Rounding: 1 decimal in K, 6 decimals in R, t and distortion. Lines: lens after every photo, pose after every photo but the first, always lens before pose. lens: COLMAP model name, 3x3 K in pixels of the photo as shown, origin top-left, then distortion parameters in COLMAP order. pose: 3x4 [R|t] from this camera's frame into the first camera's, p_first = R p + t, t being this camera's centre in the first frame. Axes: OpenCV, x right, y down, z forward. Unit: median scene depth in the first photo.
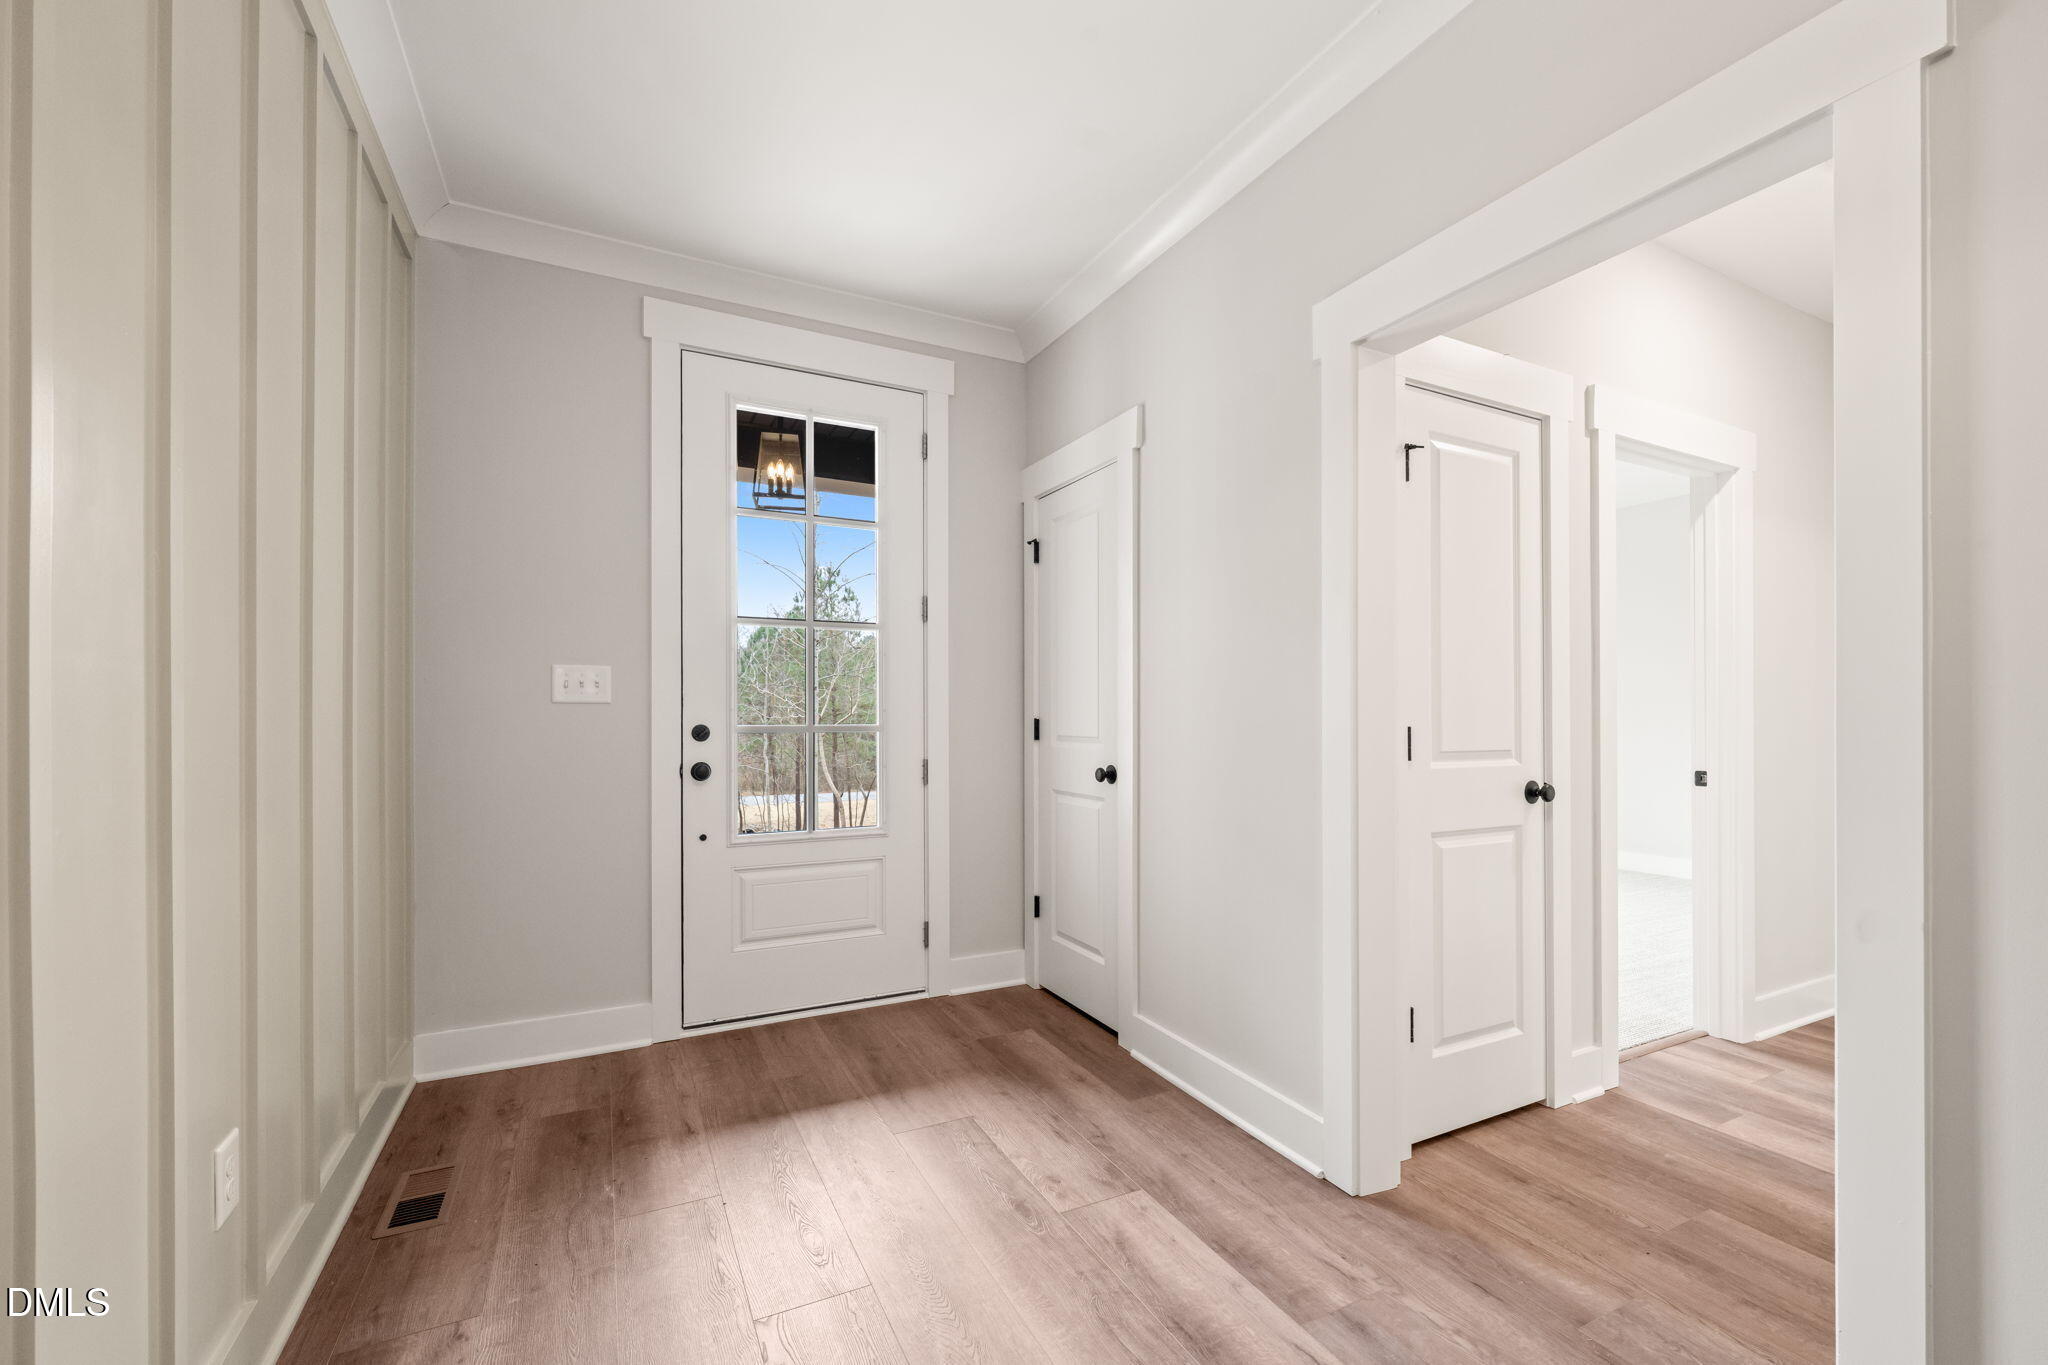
lens RADIAL K [[831.6, 0, 1028.8], [0, 831.6, 722.6], [0, 0, 1]] dist [0.001733, 0.000068]
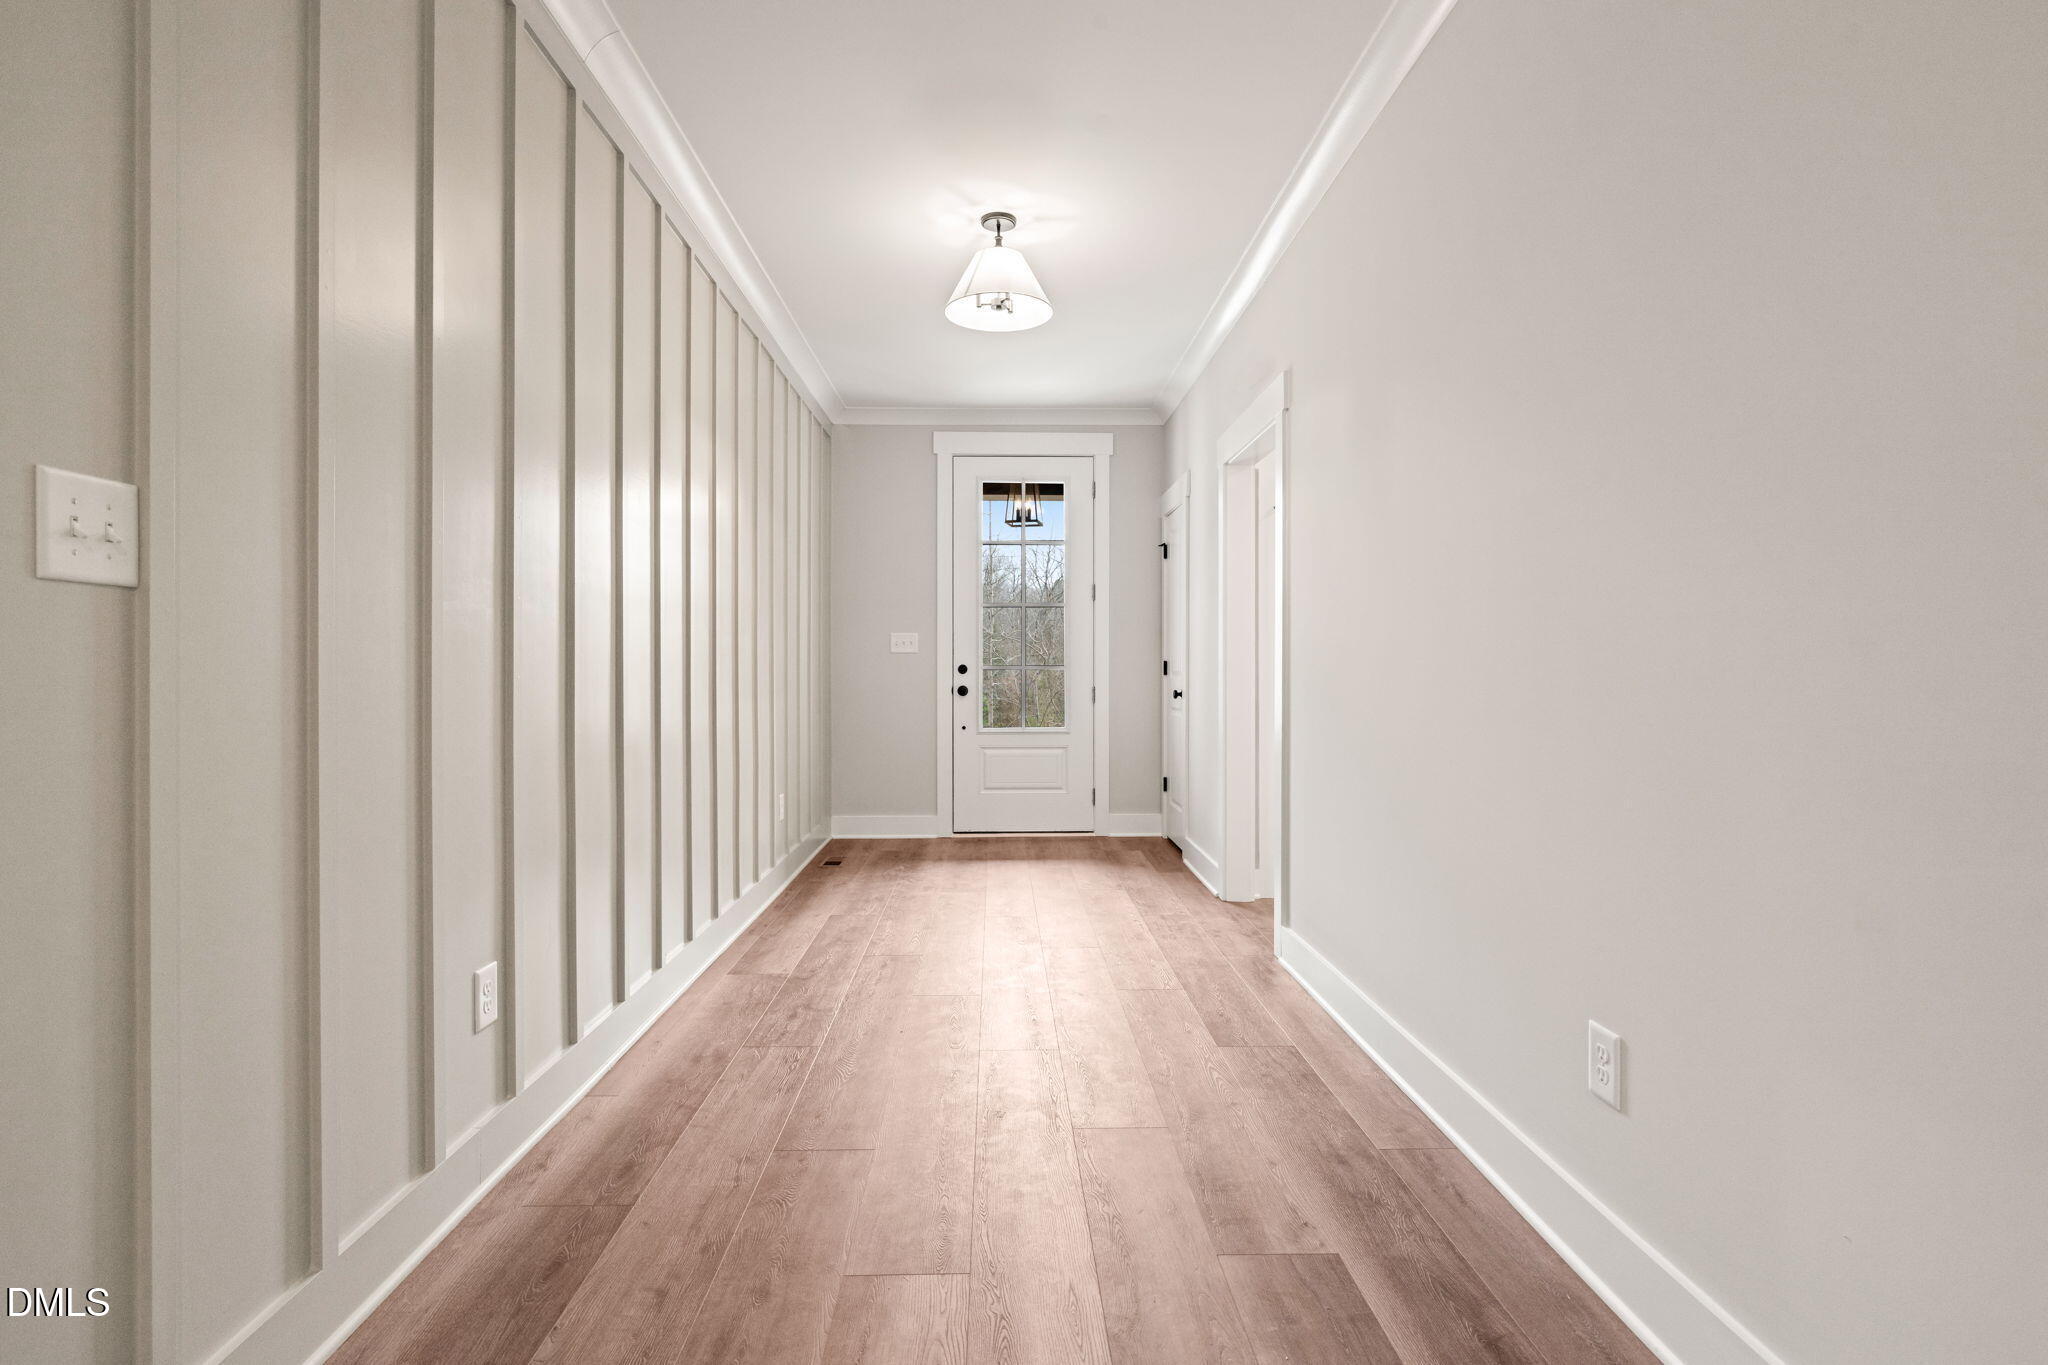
lens RADIAL K [[1050.0, 0, 1015.7], [0, 1050.0, 685.9], [0, 0, 1]] dist [-0.000477, 0.001697]
pose [[0.893695, 0.003649, -0.448660, 0.721155], [-0.001232, 0.999983, 0.005680, 0.035102], [0.448673, -0.004524, 0.893685, -0.967369]]
